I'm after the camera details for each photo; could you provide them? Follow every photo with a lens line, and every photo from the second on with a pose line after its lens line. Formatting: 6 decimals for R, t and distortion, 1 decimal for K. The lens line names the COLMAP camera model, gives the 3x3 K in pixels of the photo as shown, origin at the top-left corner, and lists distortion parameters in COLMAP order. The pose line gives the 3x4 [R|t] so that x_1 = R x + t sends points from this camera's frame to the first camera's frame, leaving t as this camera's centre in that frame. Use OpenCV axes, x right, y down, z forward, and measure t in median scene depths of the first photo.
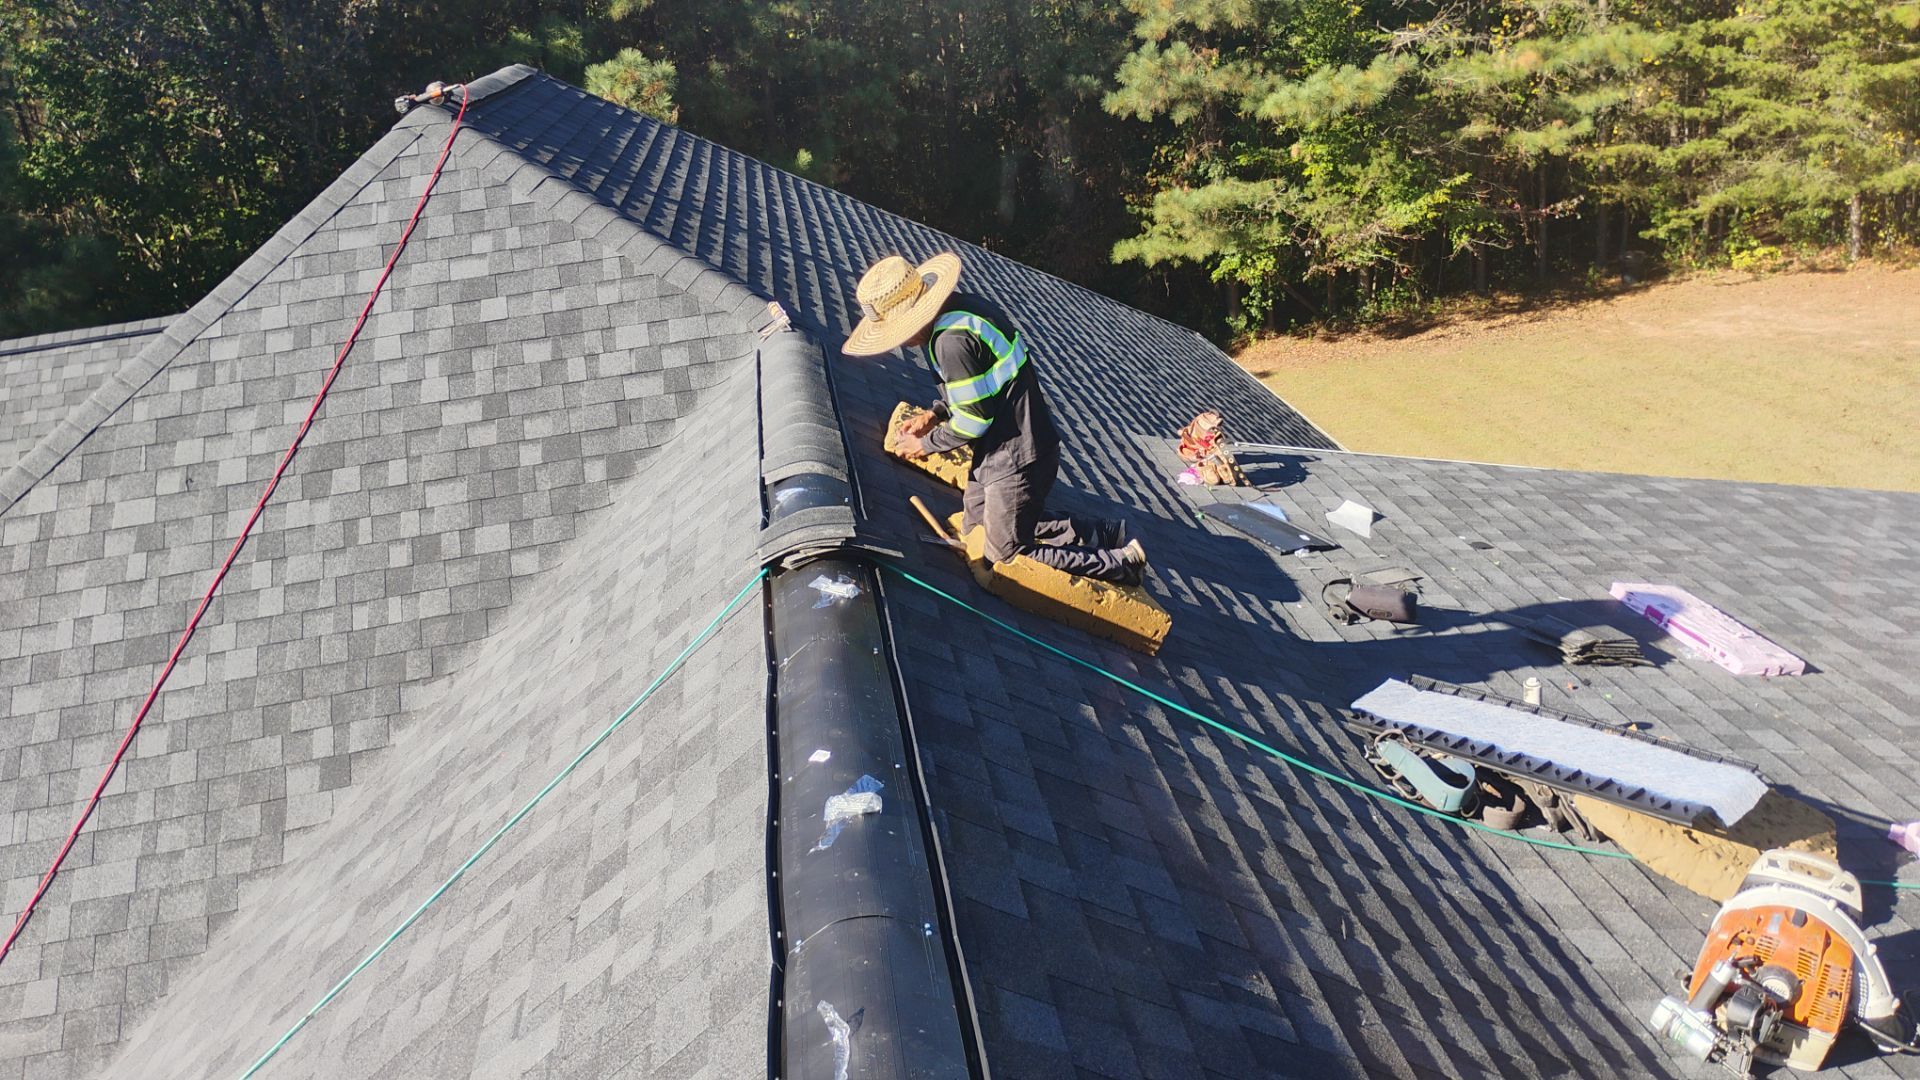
lens RADIAL K [[1604.8, 0, 976.7], [0, 1604.8, 510.4], [0, 0, 1]] dist [0.058391, -0.076597]
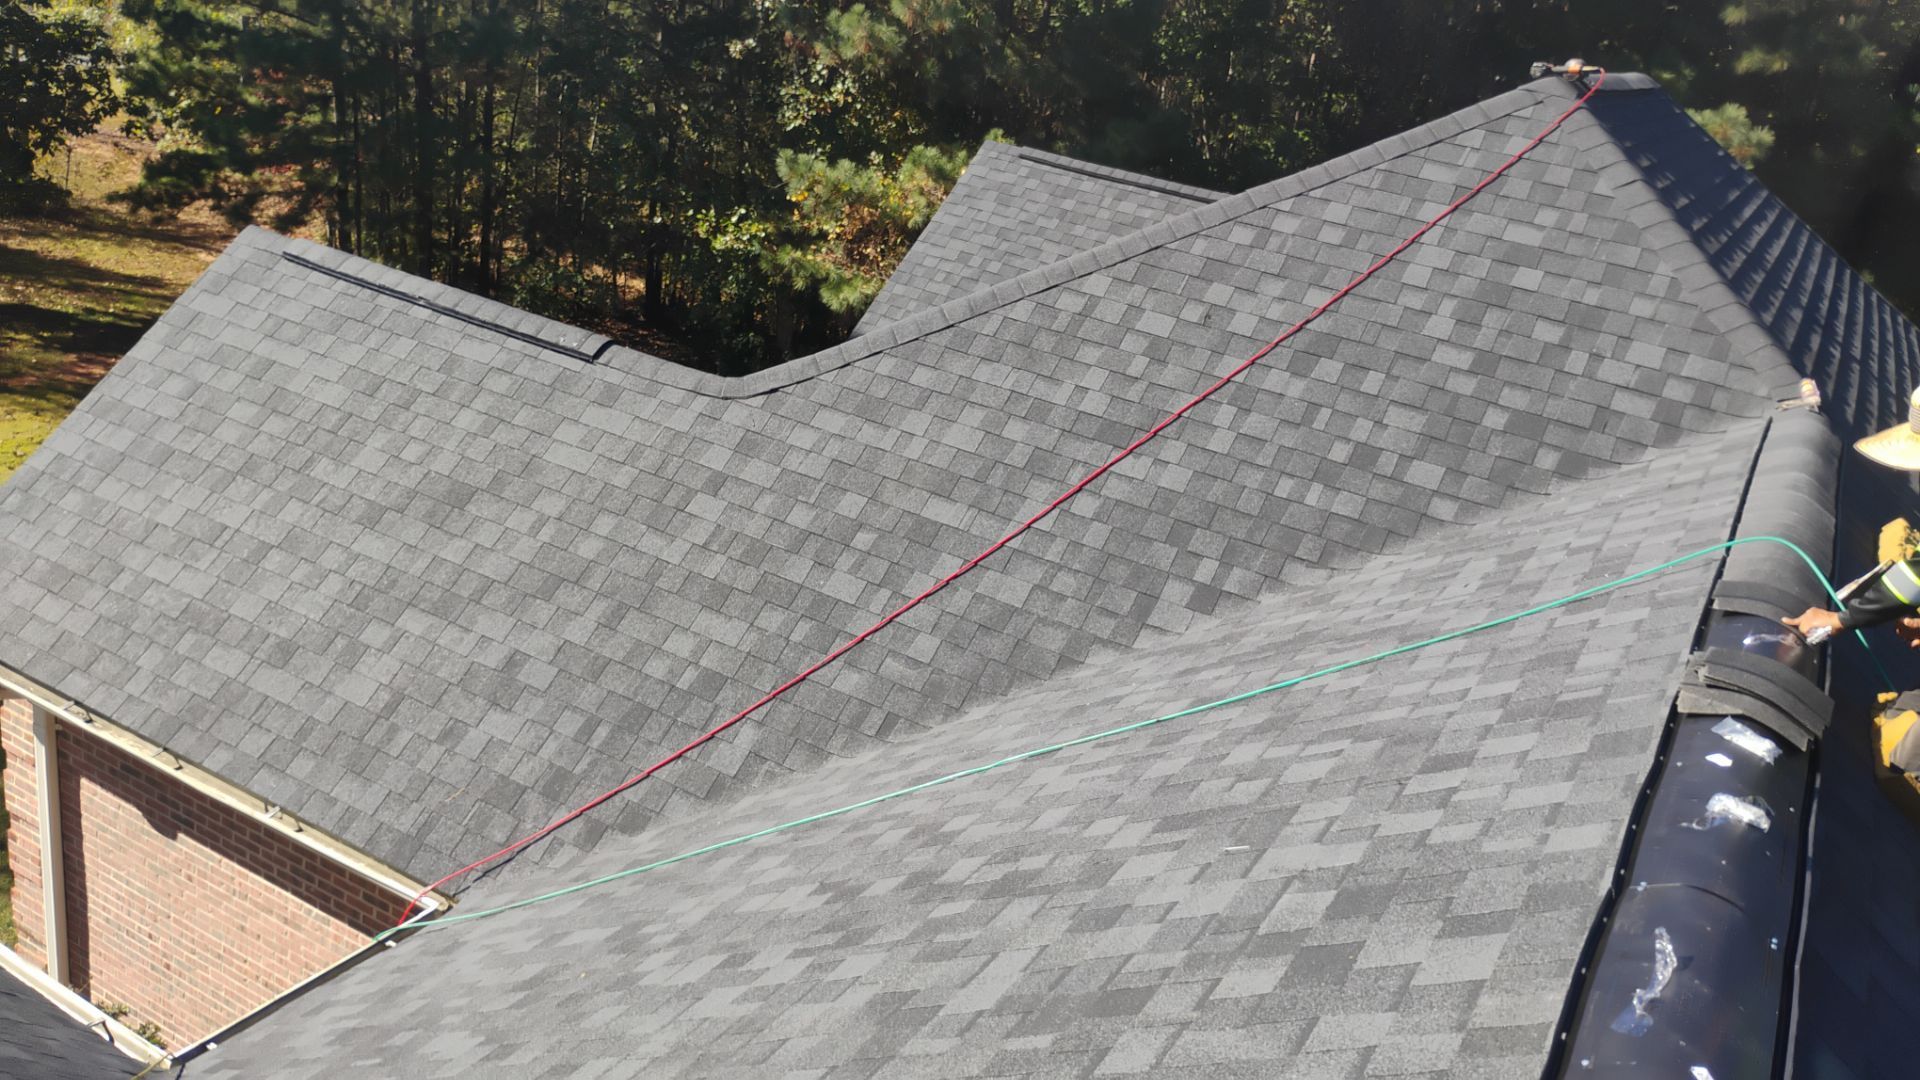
lens RADIAL K [[1614.2, 0, 958.3], [0, 1614.2, 529.9], [0, 0, 1]] dist [0.055277, -0.083993]
pose [[0.764116, 0.445513, -0.466524, -0.022295], [-0.442499, 0.888230, 0.123461, 0.048545], [0.469384, 0.112098, 0.875850, -0.055800]]
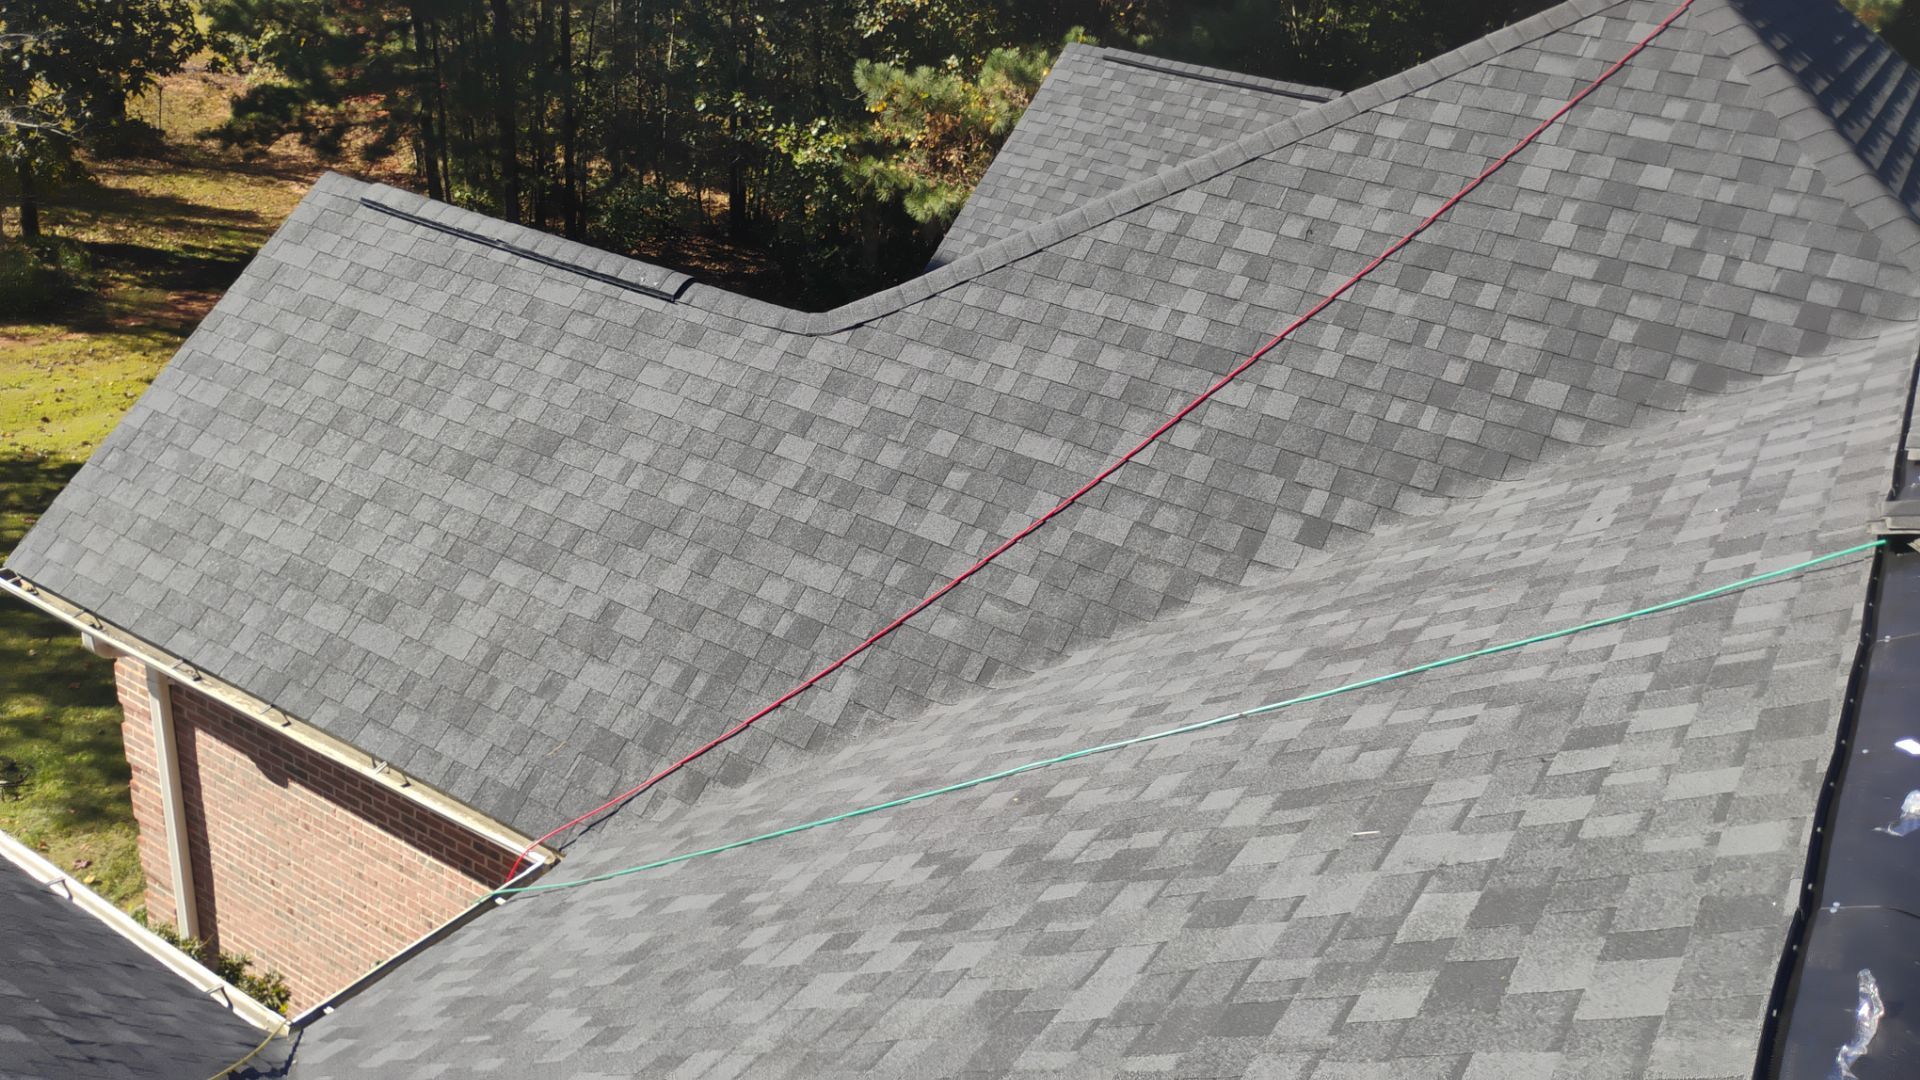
lens RADIAL K [[1607.2, 0, 966.2], [0, 1607.2, 526.5], [0, 0, 1]] dist [0.055166, -0.072627]
pose [[0.753936, 0.447865, -0.480622, -0.050625], [-0.403285, 0.893049, 0.199562, 0.032796], [0.518596, 0.043371, 0.853919, -0.026515]]
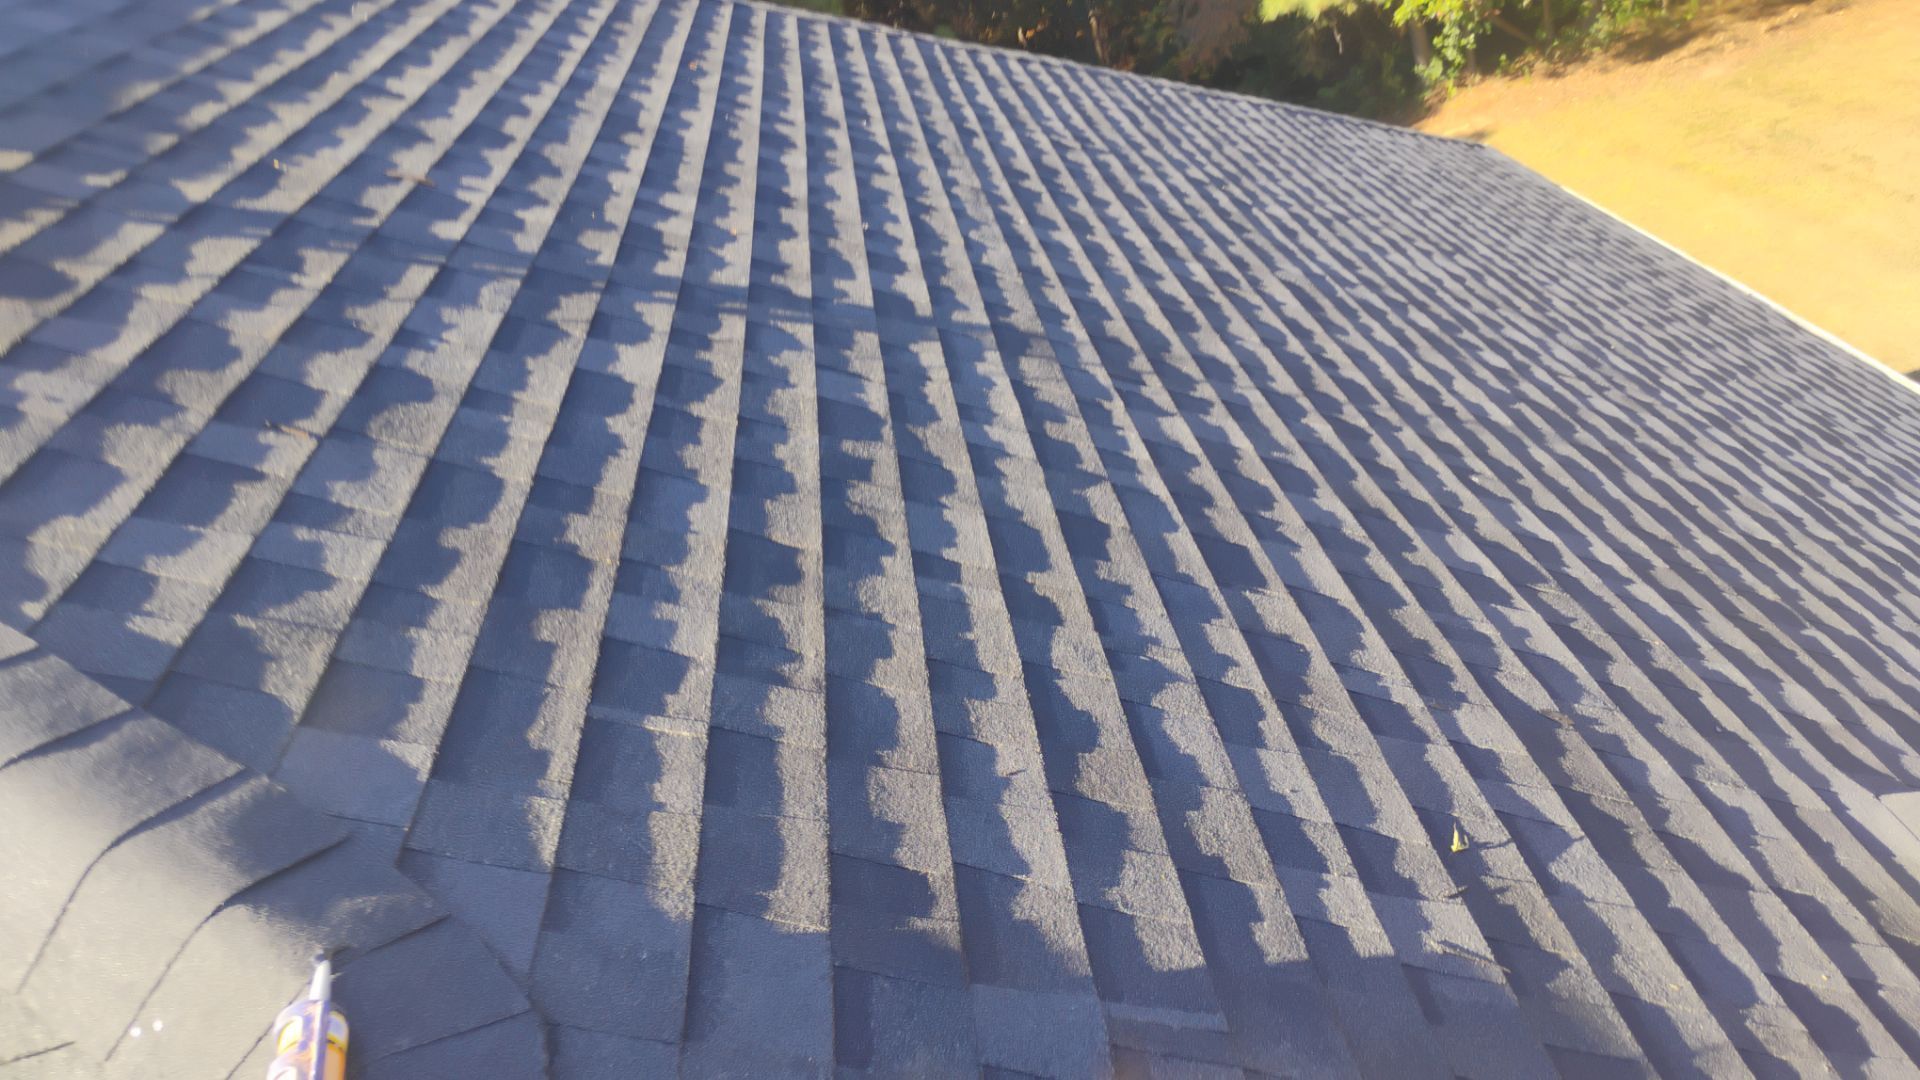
lens RADIAL K [[1614.2, 0, 958.3], [0, 1614.2, 529.9], [0, 0, 1]] dist [0.055277, -0.083993]
pose [[0.986041, -0.124975, -0.110017, -0.031965], [0.139507, 0.980812, 0.136182, -0.192926], [0.090887, -0.149630, 0.984556, 0.849369]]
